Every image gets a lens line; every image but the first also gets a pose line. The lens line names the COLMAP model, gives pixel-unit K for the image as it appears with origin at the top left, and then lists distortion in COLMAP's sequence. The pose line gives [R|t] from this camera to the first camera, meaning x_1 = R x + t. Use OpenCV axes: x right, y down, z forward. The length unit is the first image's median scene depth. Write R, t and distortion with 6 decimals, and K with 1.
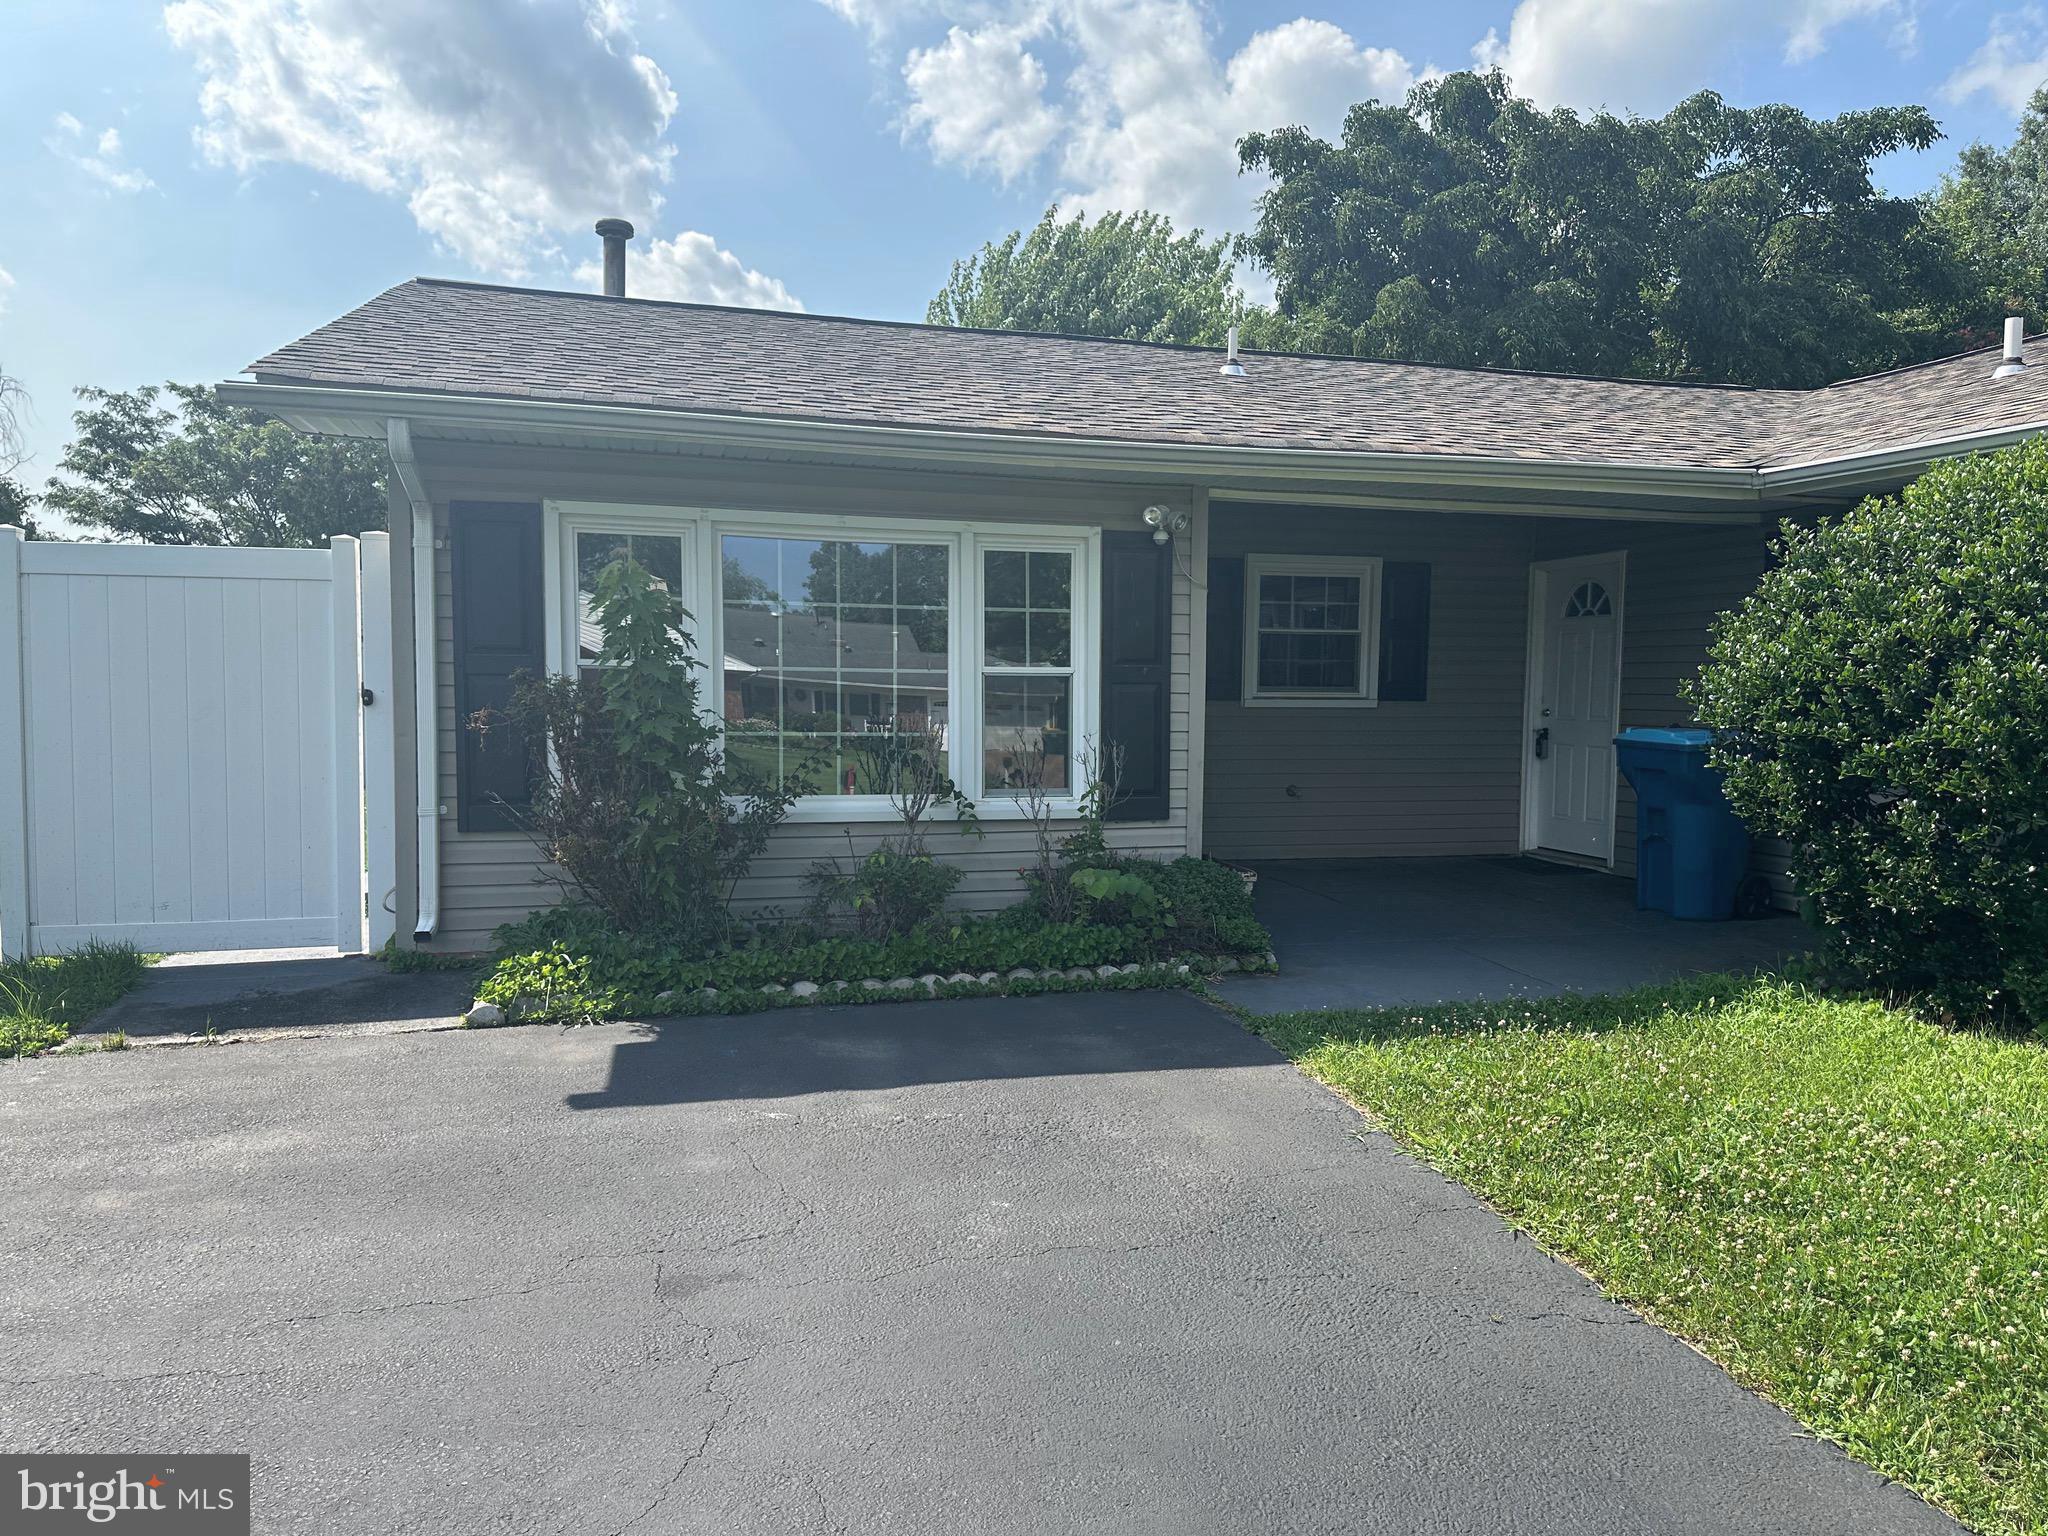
lens RADIAL K [[1432.2, 0, 1028.4], [0, 1432.2, 782.3], [0, 0, 1]] dist [0.137001, -0.207520]
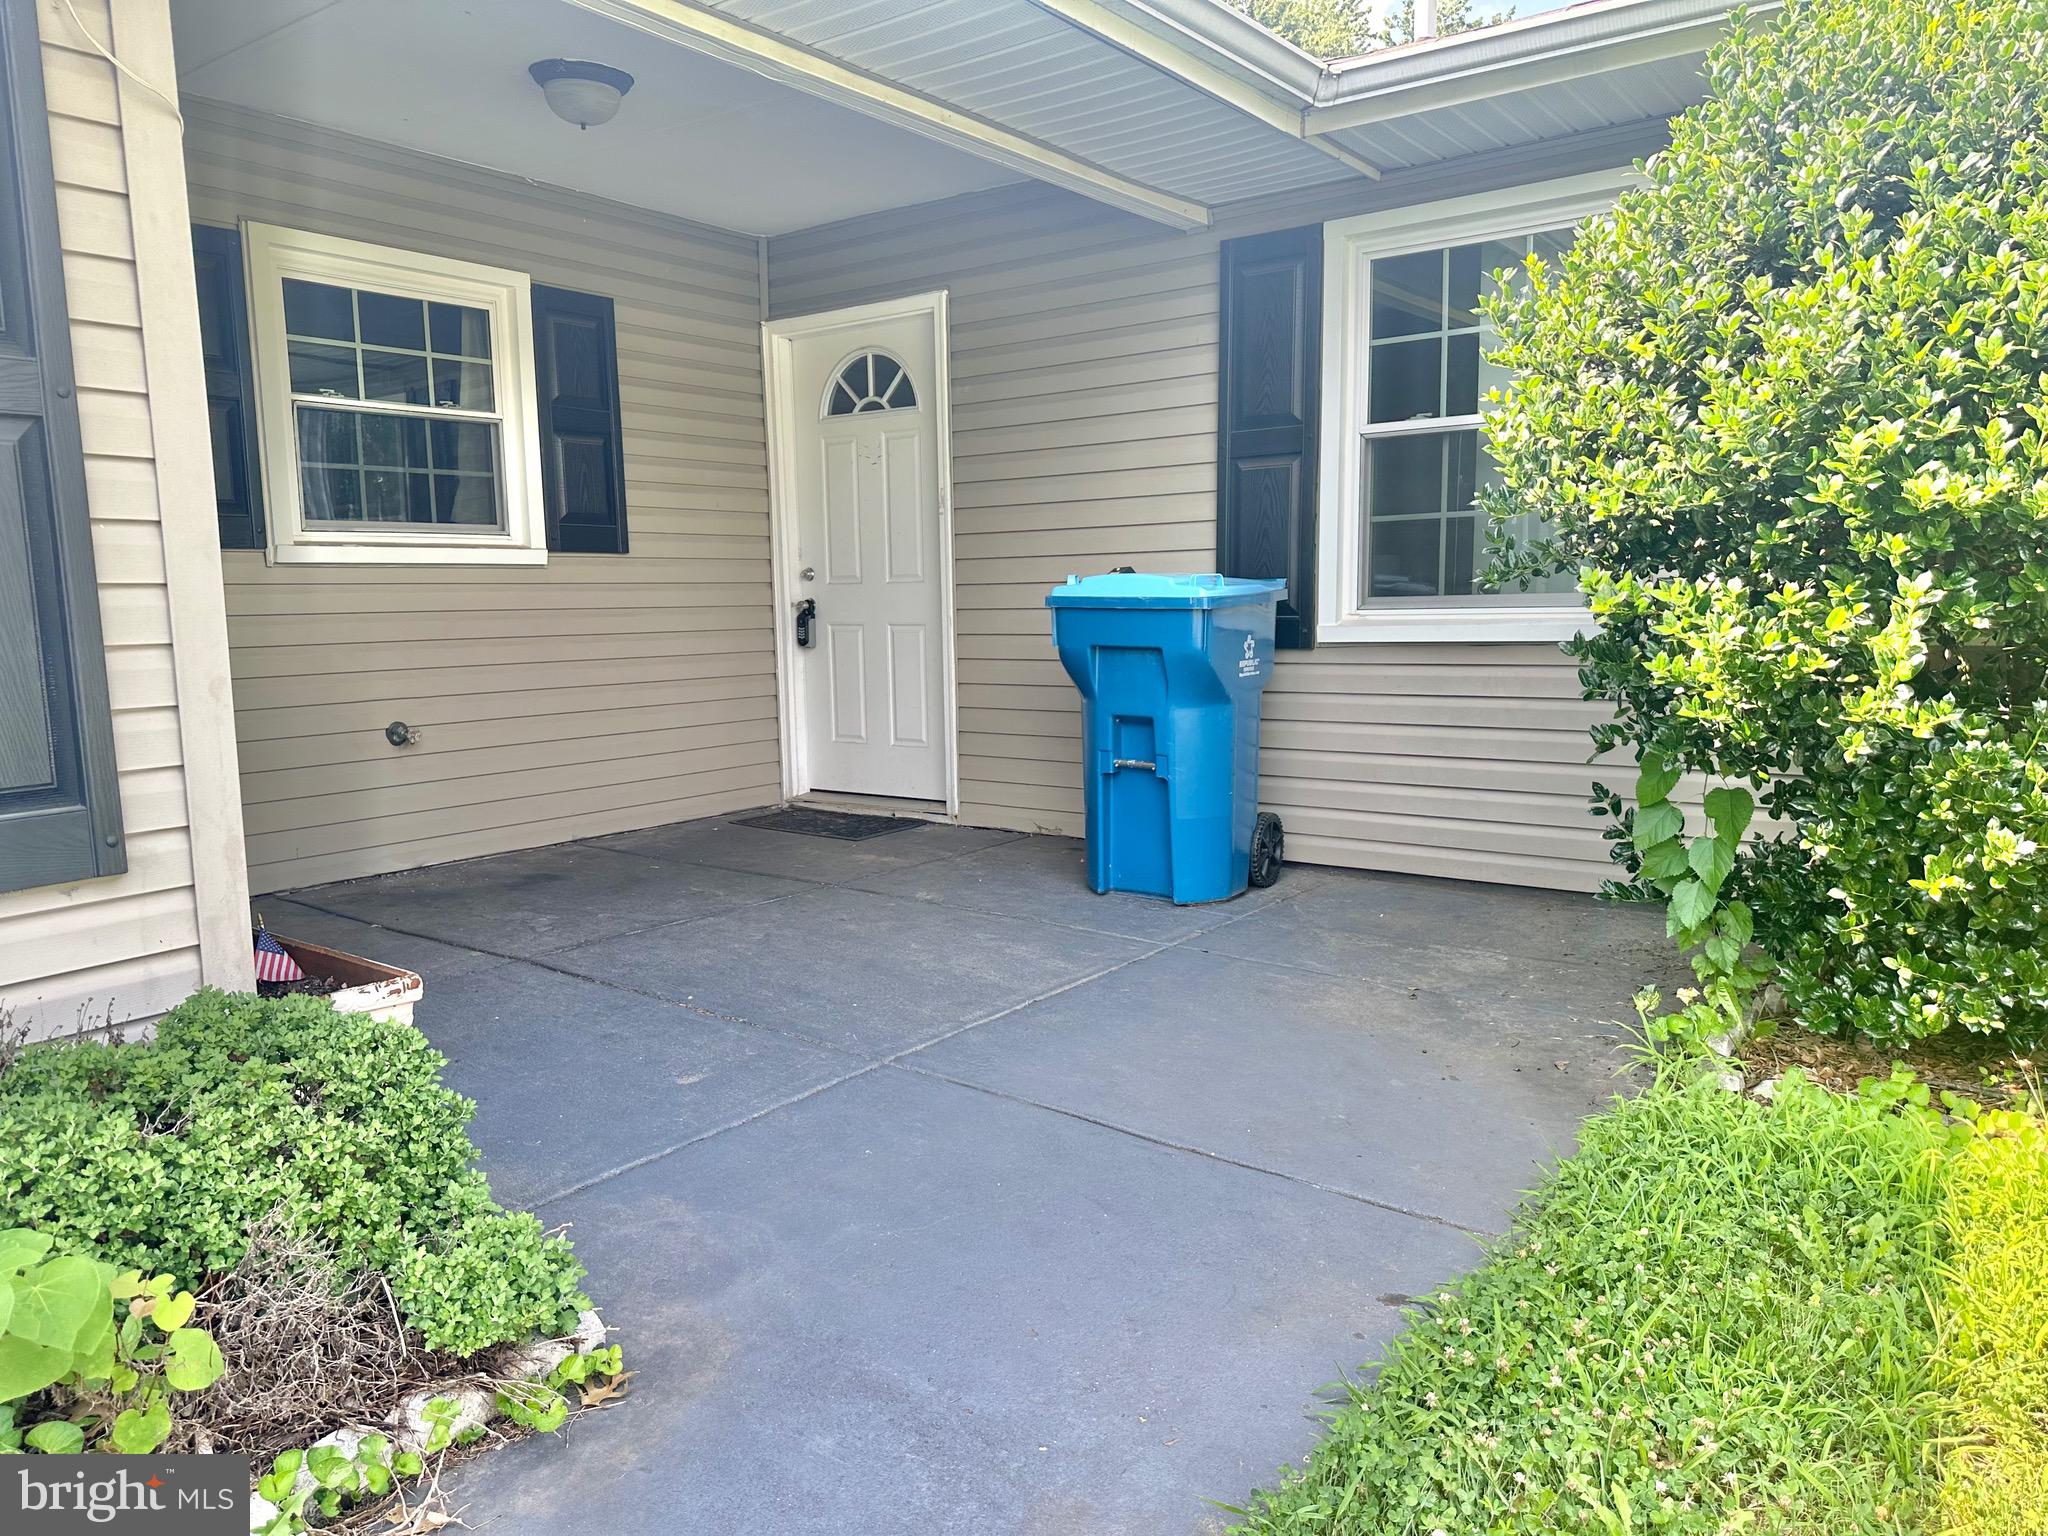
lens RADIAL K [[1432.2, 0, 1028.4], [0, 1432.2, 782.3], [0, 0, 1]] dist [0.137001, -0.207520]
pose [[0.783858, -0.106554, 0.611730, 0.029747], [0.068548, 0.993994, 0.085303, -0.003769], [-0.617145, -0.024933, 0.786454, 0.312919]]
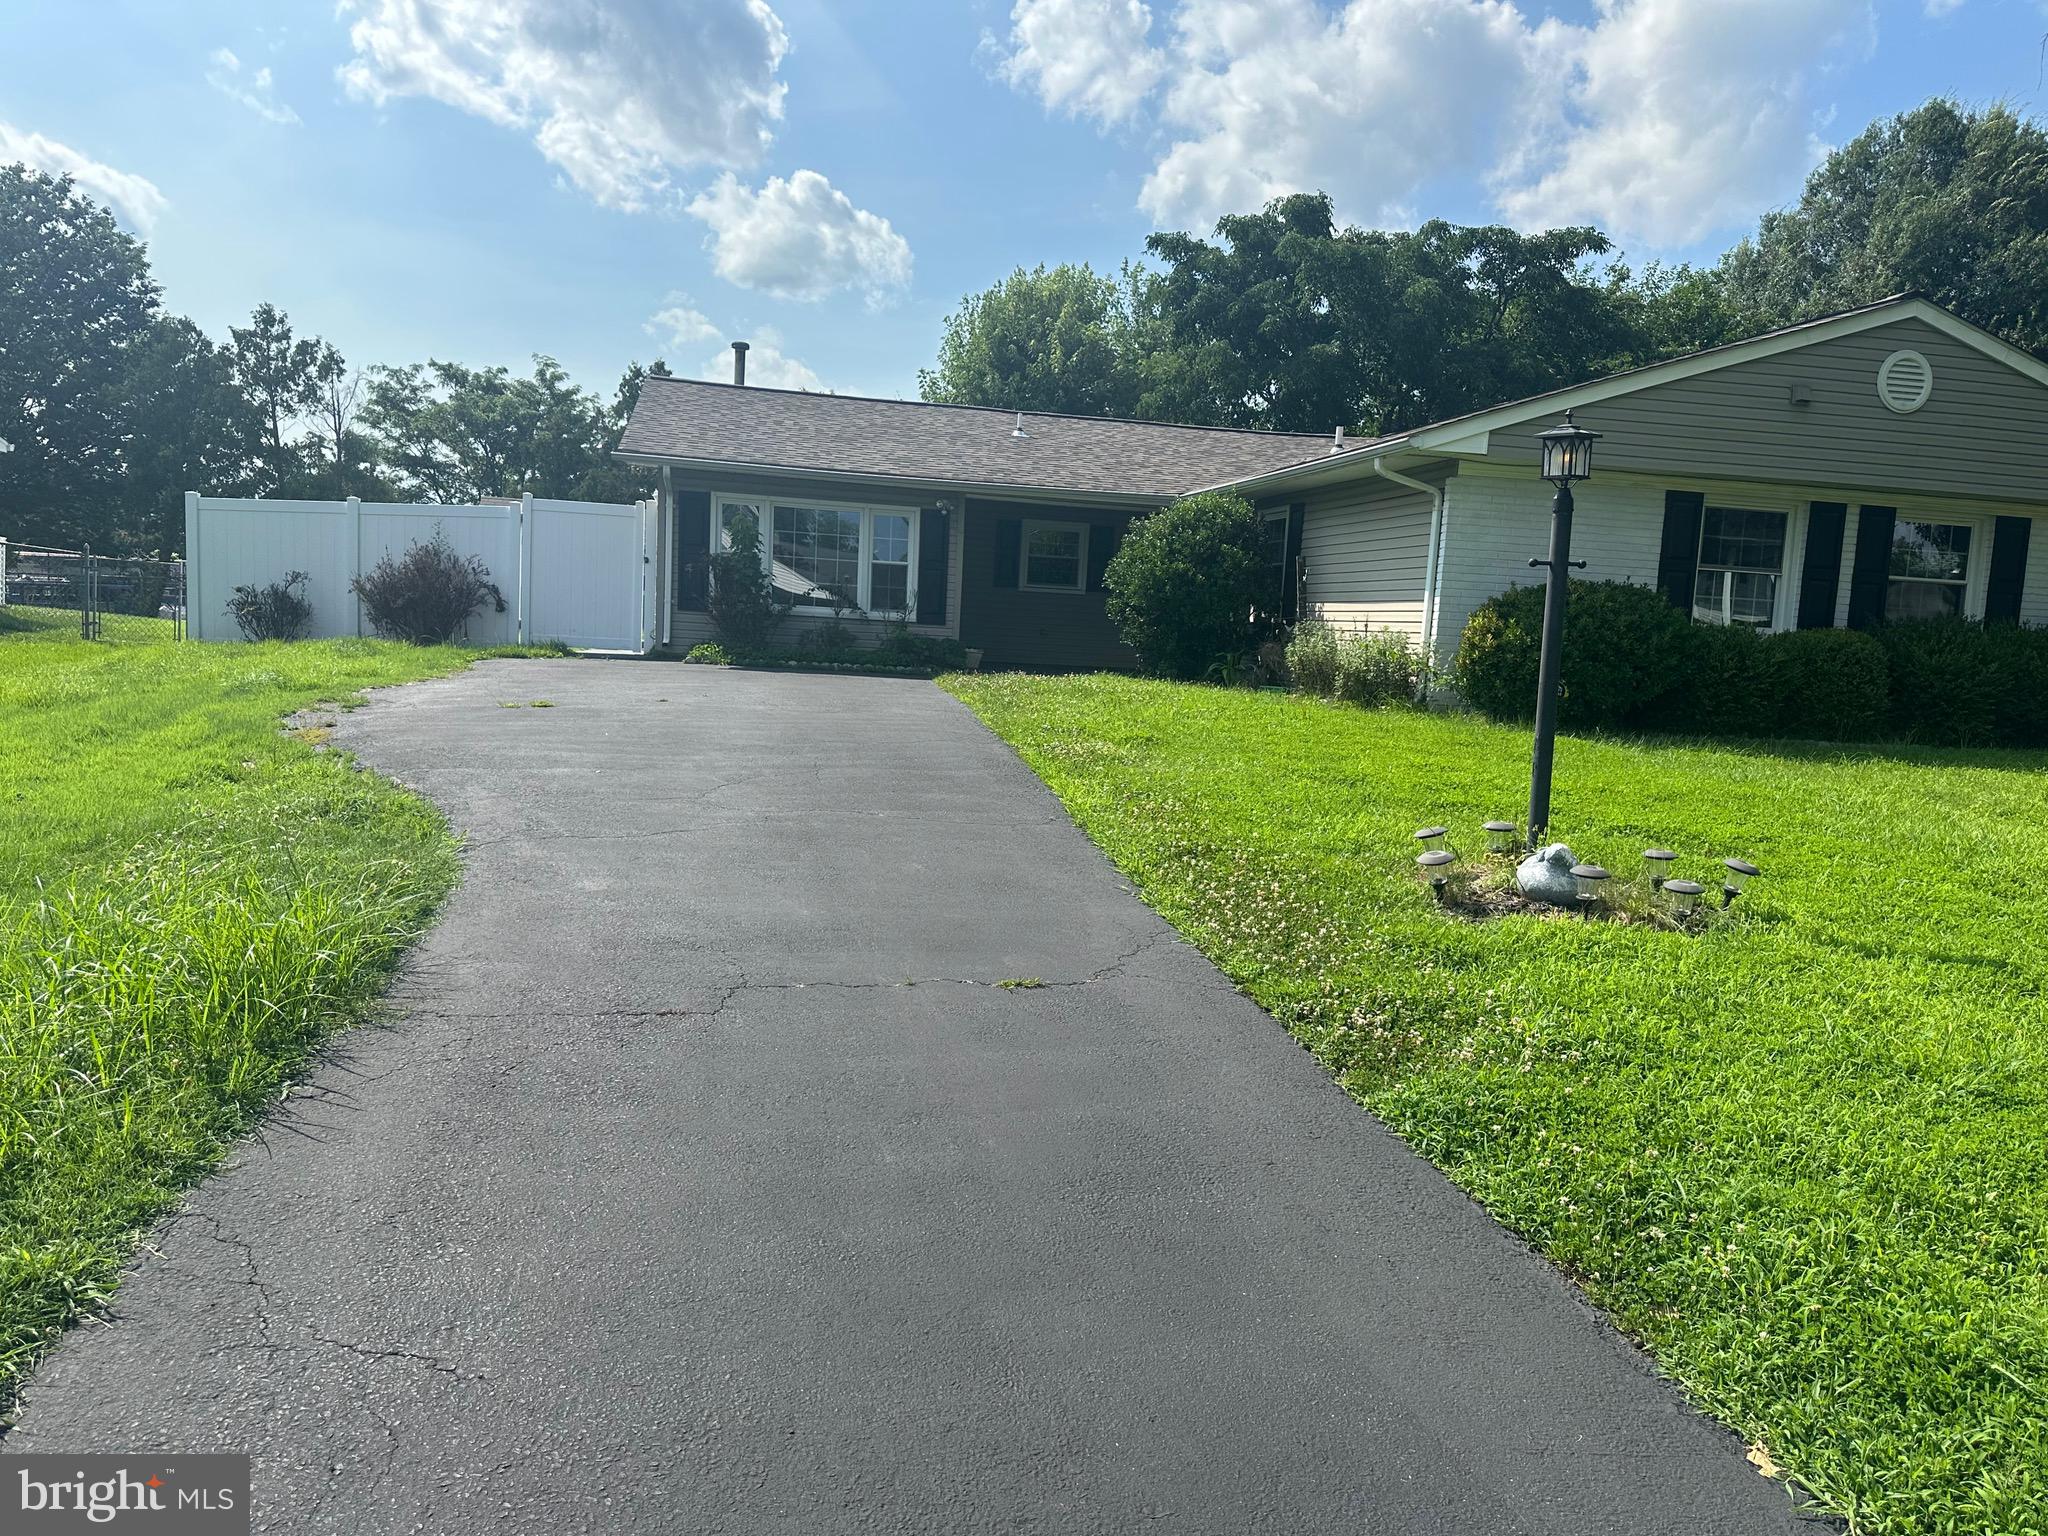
lens RADIAL K [[1432.2, 0, 1028.4], [0, 1432.2, 782.3], [0, 0, 1]] dist [0.137001, -0.207520]
pose [[0.997216, 0.051145, -0.054267, 0.191335], [-0.048937, 0.997949, 0.041256, 0.092608], [0.056265, -0.038486, 0.997674, -0.740572]]
